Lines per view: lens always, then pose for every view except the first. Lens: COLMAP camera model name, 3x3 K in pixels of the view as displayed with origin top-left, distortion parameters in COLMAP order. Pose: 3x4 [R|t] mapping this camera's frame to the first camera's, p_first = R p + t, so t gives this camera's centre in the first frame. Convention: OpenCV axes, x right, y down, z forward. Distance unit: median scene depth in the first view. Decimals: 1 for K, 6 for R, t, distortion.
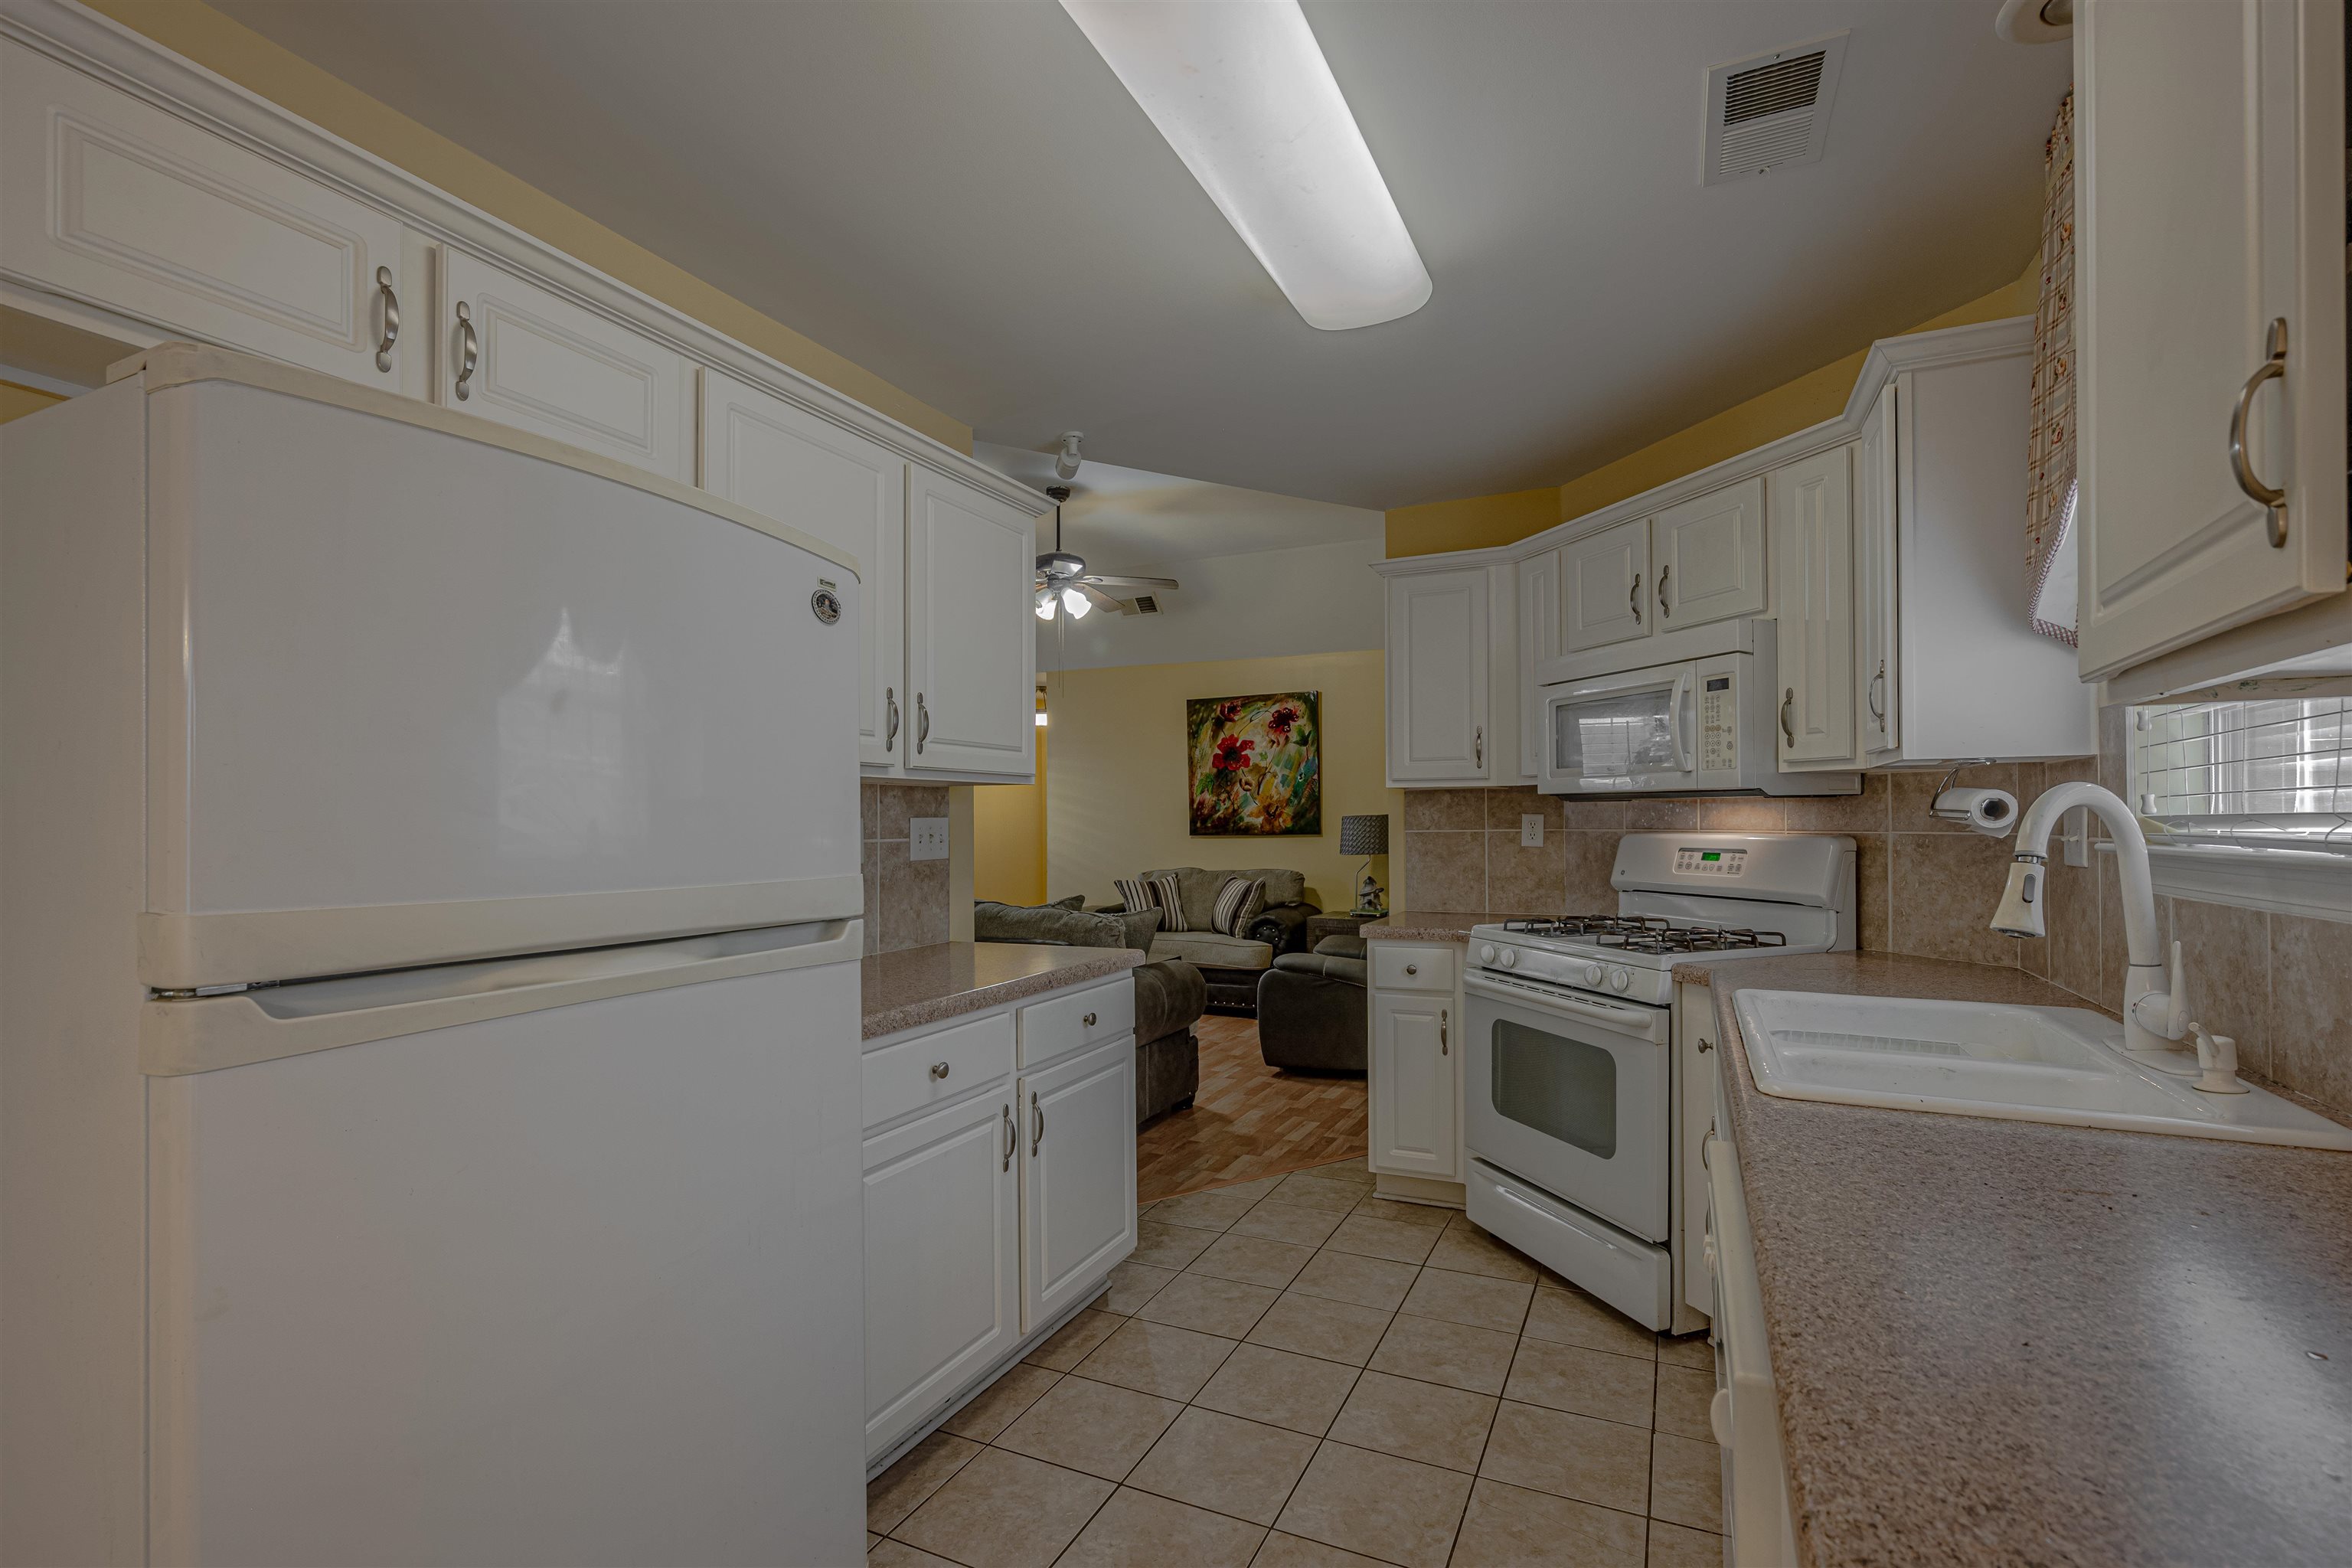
lens RADIAL K [[1092.9, 0, 1188.8], [0, 1092.9, 799.0], [0, 0, 1]] dist [-0.001508, 0.000091]
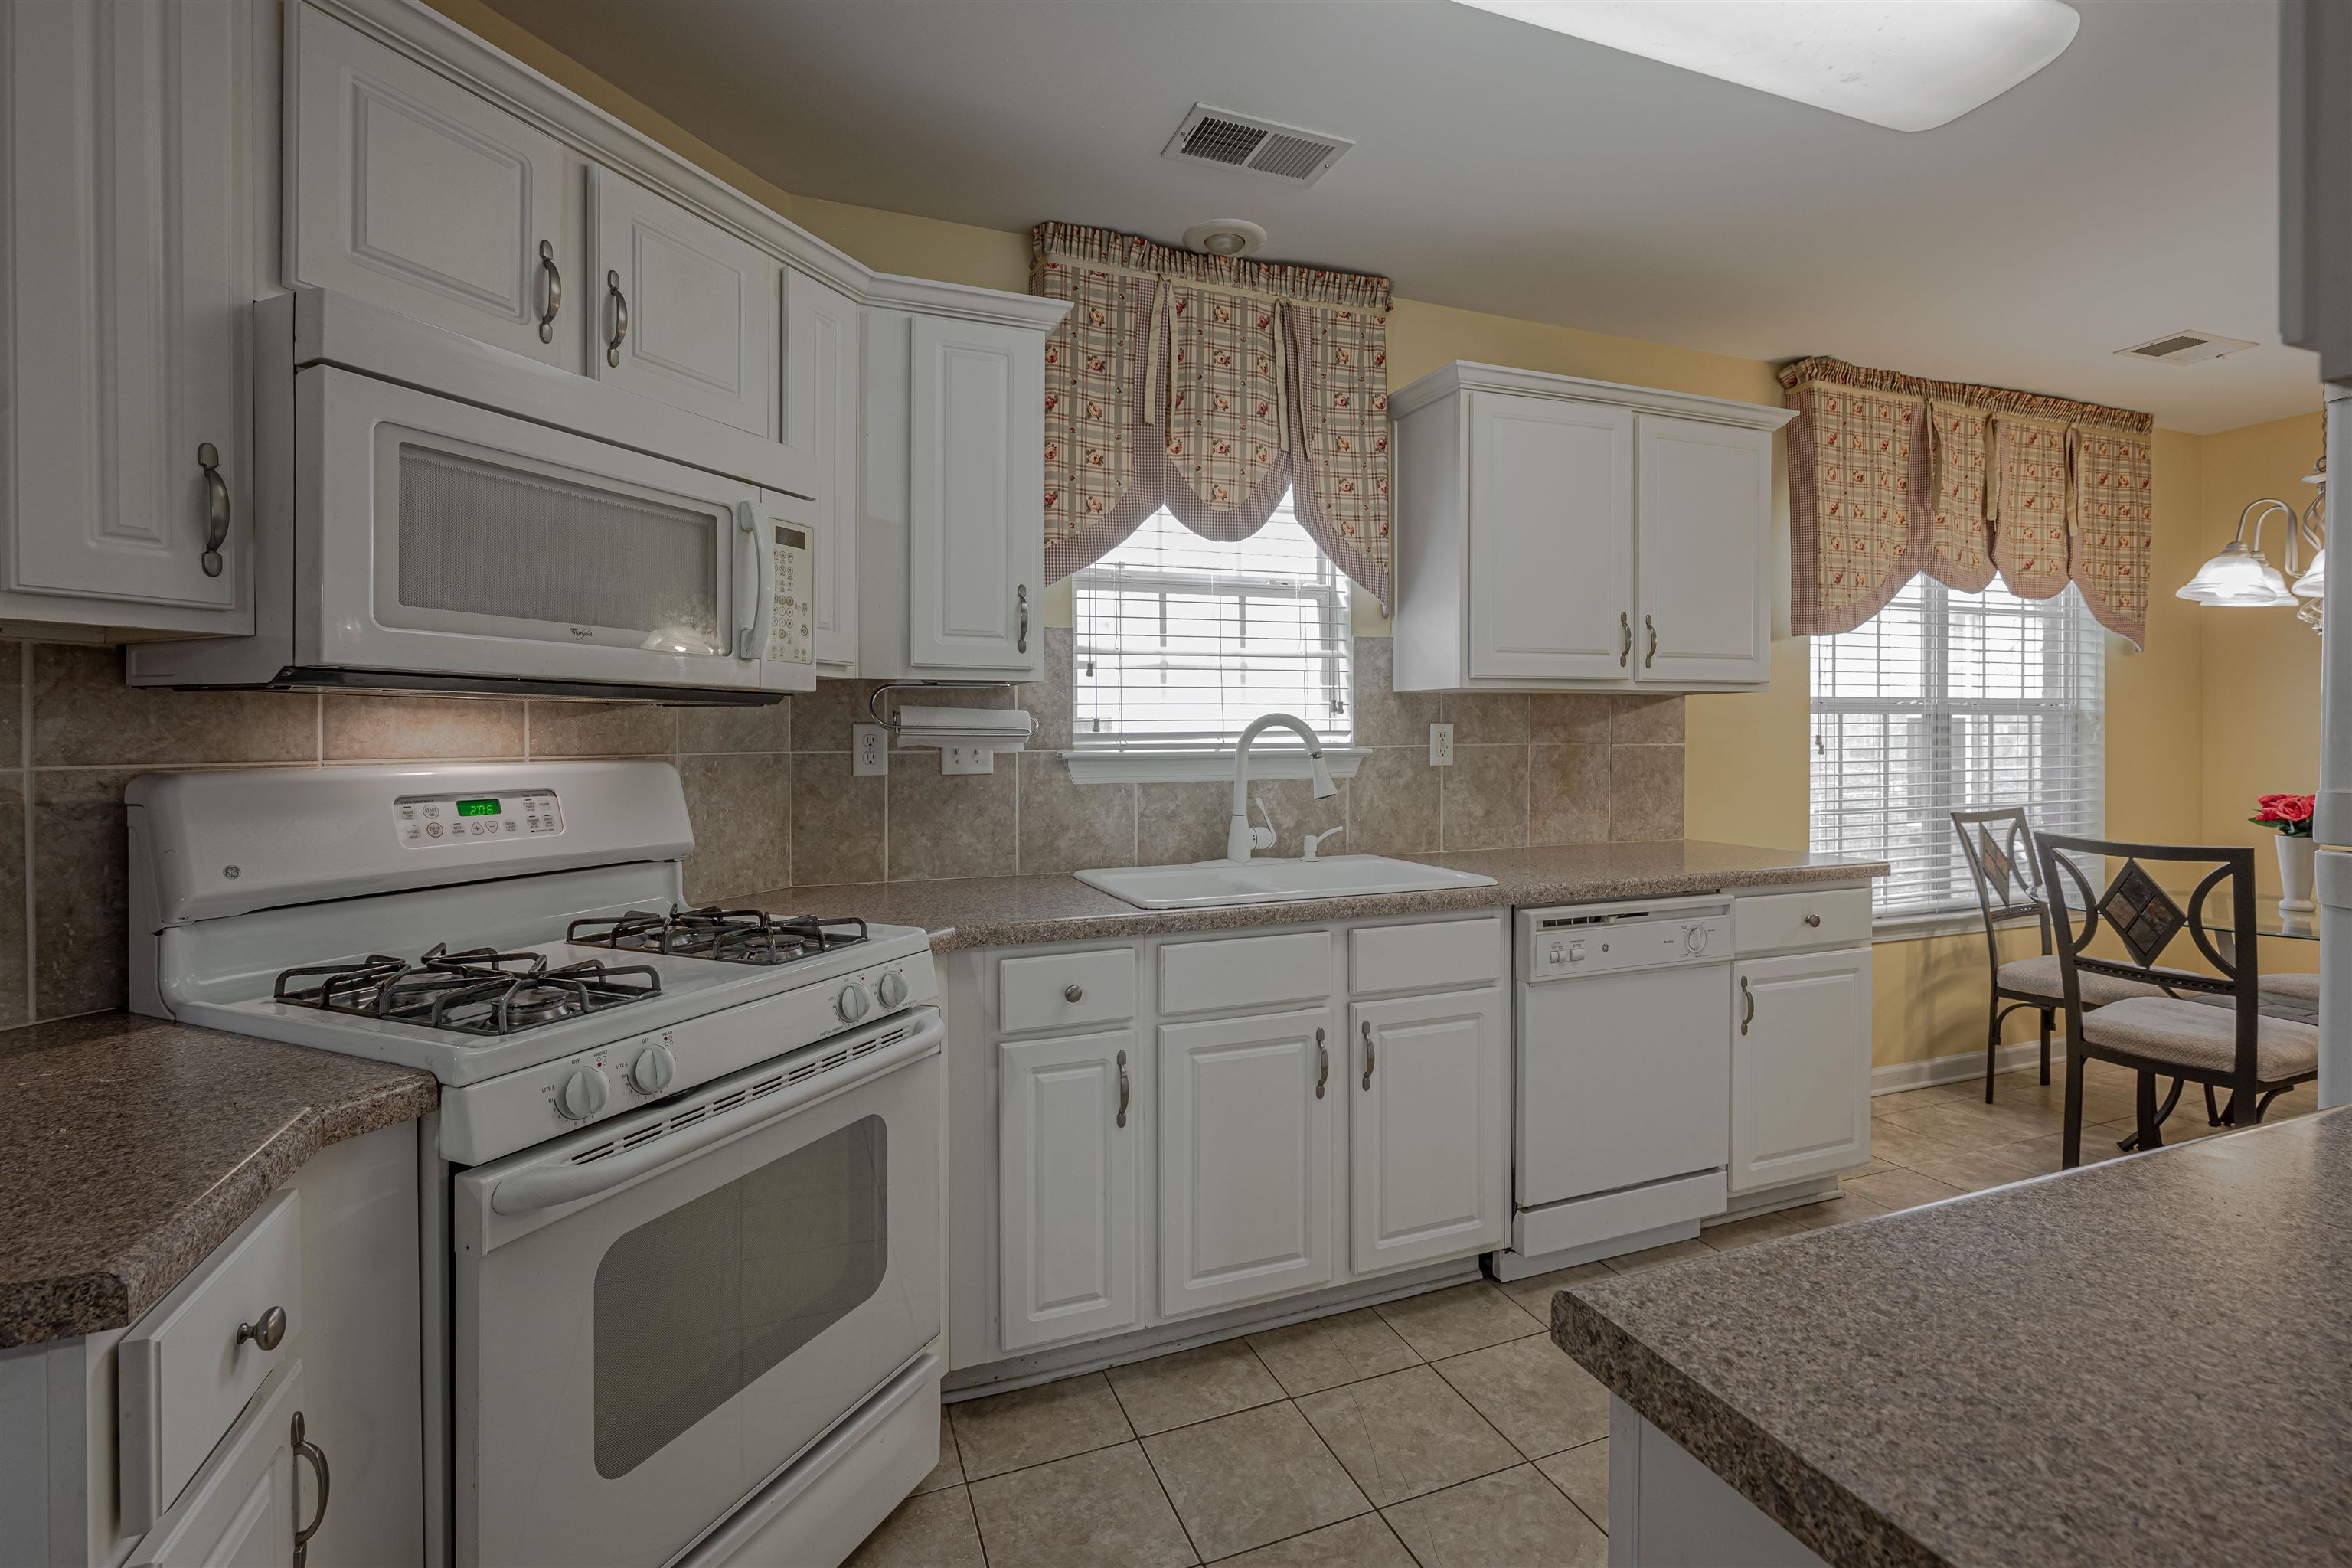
lens RADIAL K [[1092.9, 0, 1167.8], [0, 1092.9, 752.2], [0, 0, 1]] dist [-0.001508, 0.000091]
pose [[-0.728807, -0.000510, 0.684719, -0.076113], [-0.001871, 0.999997, -0.001247, 0.014739], [-0.684717, -0.002190, -0.728806, 0.668363]]
